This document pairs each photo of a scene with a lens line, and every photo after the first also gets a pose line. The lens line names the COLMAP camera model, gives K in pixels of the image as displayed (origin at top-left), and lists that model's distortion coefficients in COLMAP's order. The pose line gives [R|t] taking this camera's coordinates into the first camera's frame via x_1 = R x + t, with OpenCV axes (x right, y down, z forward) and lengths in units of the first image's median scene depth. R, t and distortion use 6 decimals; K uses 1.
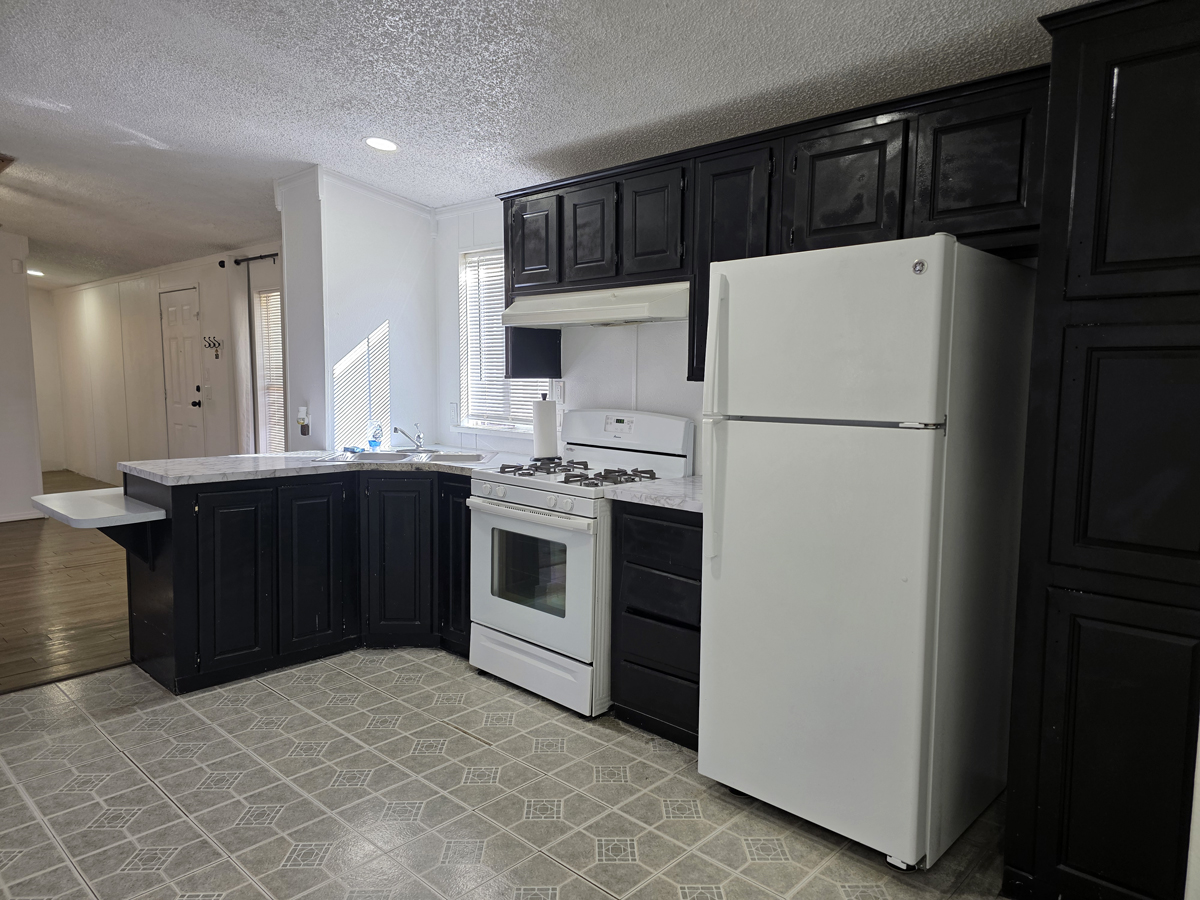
lens RADIAL K [[799.6, 0, 603.2], [0, 799.6, 454.5], [0, 0, 1]] dist [0.067662, -0.058150]
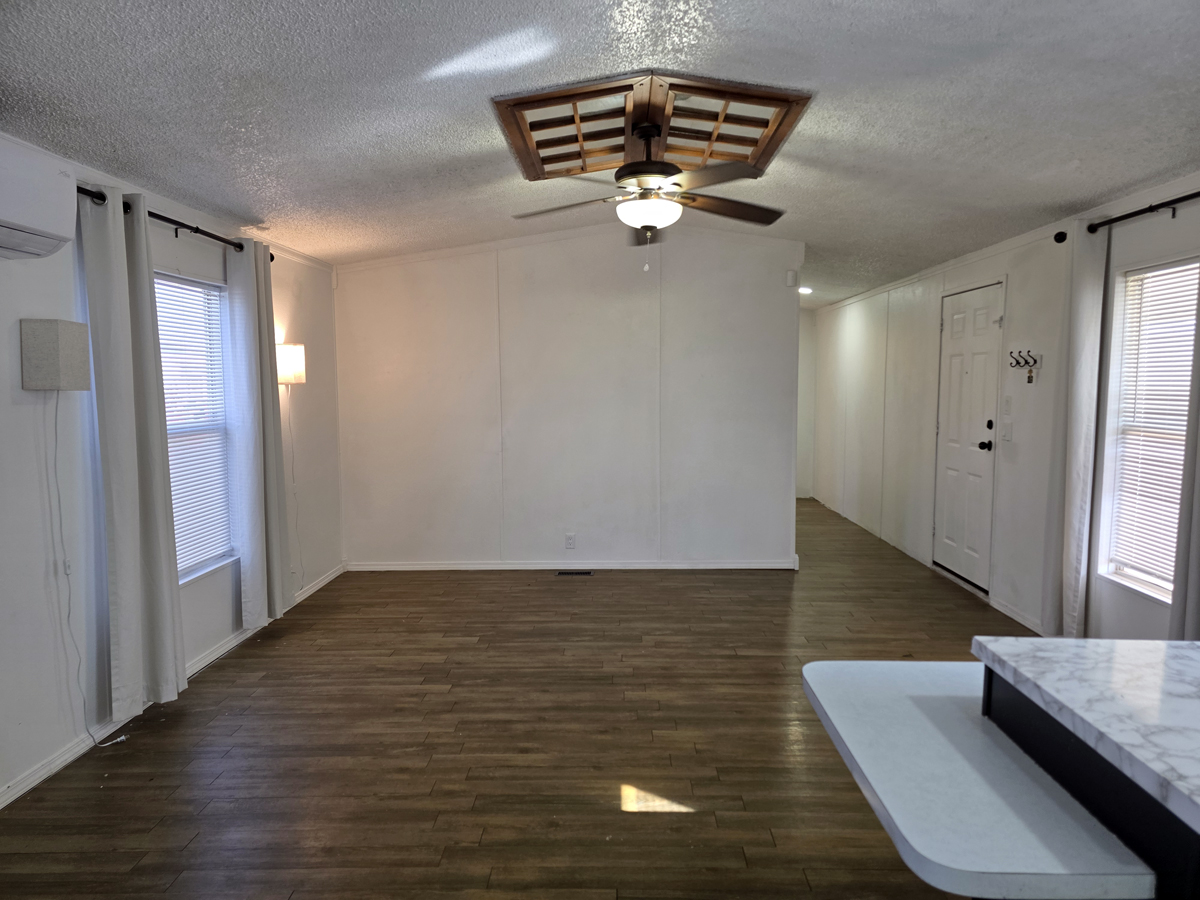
lens RADIAL K [[797.3, 0, 607.7], [0, 797.3, 452.6], [0, 0, 1]] dist [0.086262, -0.071015]
pose [[0.679055, 0.058821, -0.731727, -0.411228], [-0.073570, 0.997219, 0.011889, -0.080675], [0.730391, 0.045760, 0.681494, 0.542321]]
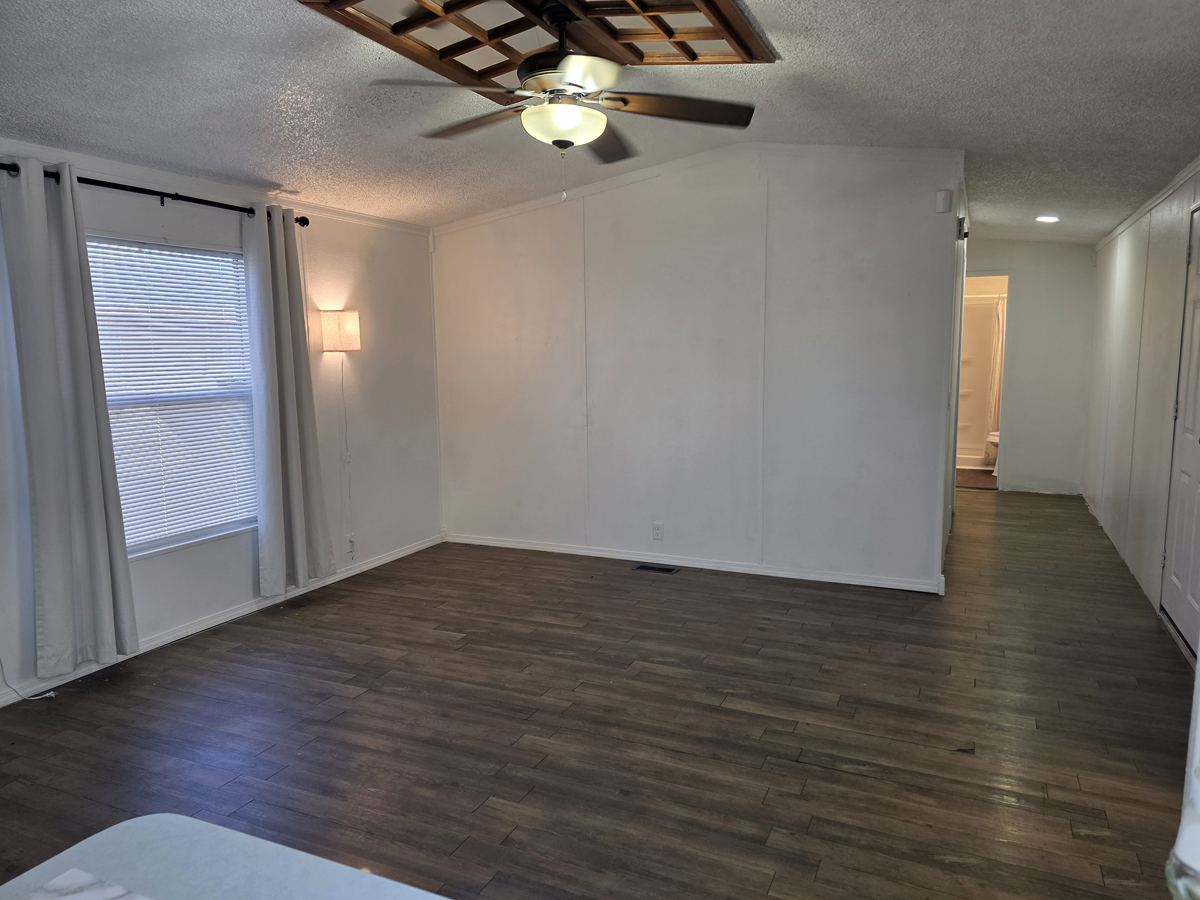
lens RADIAL K [[804.4, 0, 602.1], [0, 804.4, 453.0], [0, 0, 1]] dist [0.083495, -0.074701]
pose [[0.323249, 0.114859, -0.939317, -0.352380], [-0.089825, 0.991849, 0.090371, -0.134093], [0.942041, 0.055162, 0.330932, 1.045833]]
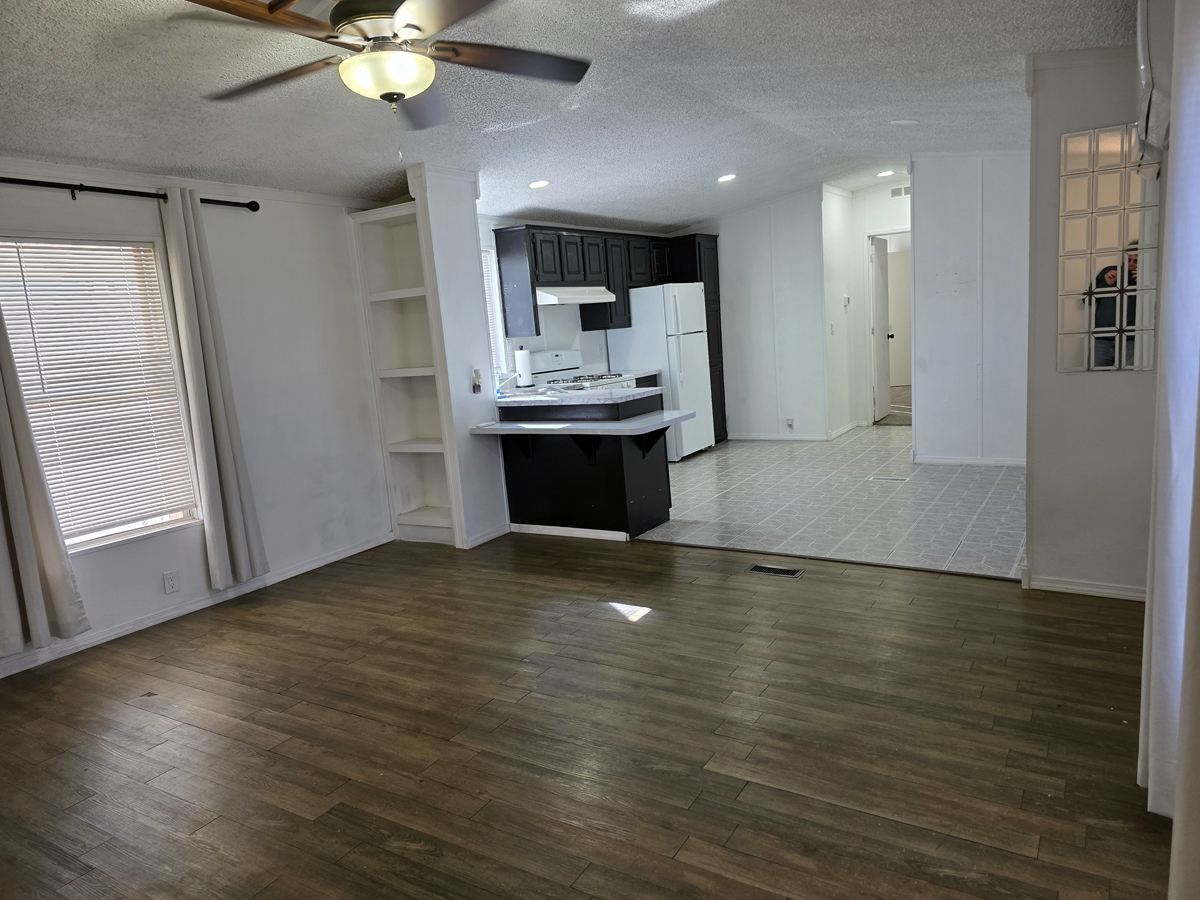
lens RADIAL K [[805.7, 0, 606.8], [0, 805.7, 450.7], [0, 0, 1]] dist [0.083910, -0.076668]
pose [[-0.202896, -0.145948, 0.968263, -1.902289], [0.175767, 0.967341, 0.182640, -0.152717], [-0.963296, 0.207246, -0.170617, 1.258371]]
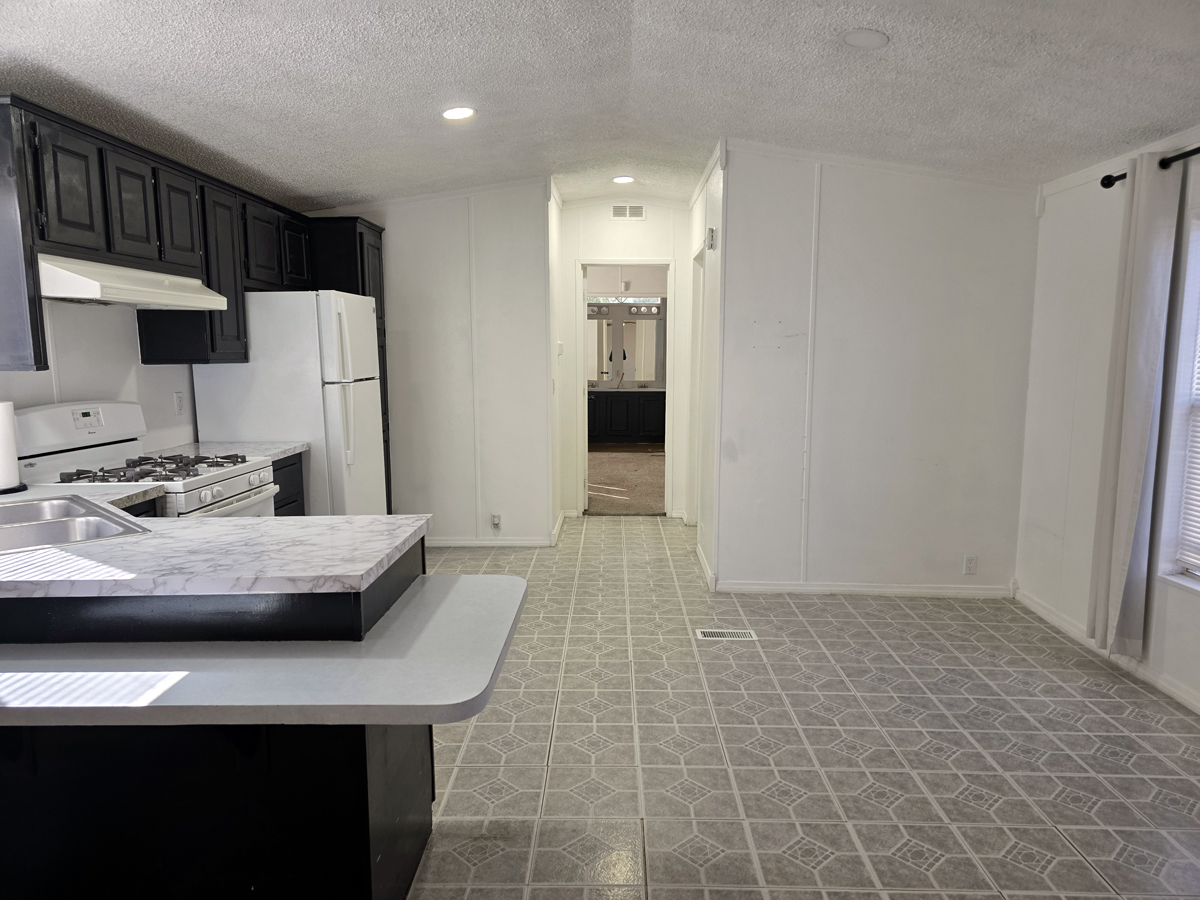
lens RADIAL K [[805.7, 0, 606.8], [0, 805.7, 450.7], [0, 0, 1]] dist [0.083910, -0.076668]
pose [[-0.681384, -0.097915, 0.725347, -1.012600], [0.072102, 0.977212, 0.199647, -0.140586], [-0.728366, 0.188335, -0.658797, 1.181299]]
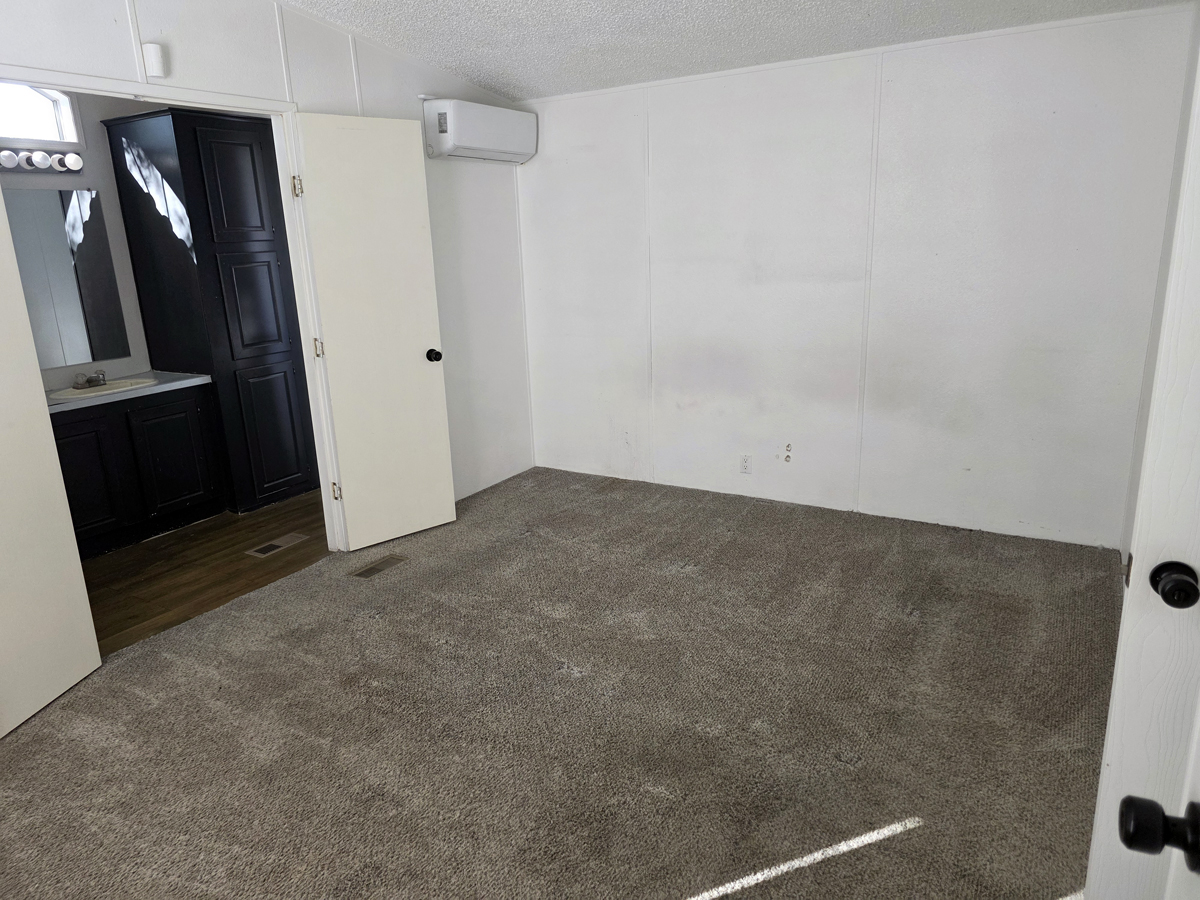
lens RADIAL K [[806.8, 0, 594.8], [0, 806.8, 443.9], [0, 0, 1]] dist [0.089751, -0.085064]
pose [[-0.976375, 0.086121, -0.198179, 0.807399], [0.010351, 0.934732, 0.355203, -0.065793], [0.215834, 0.344760, -0.913540, 0.159269]]
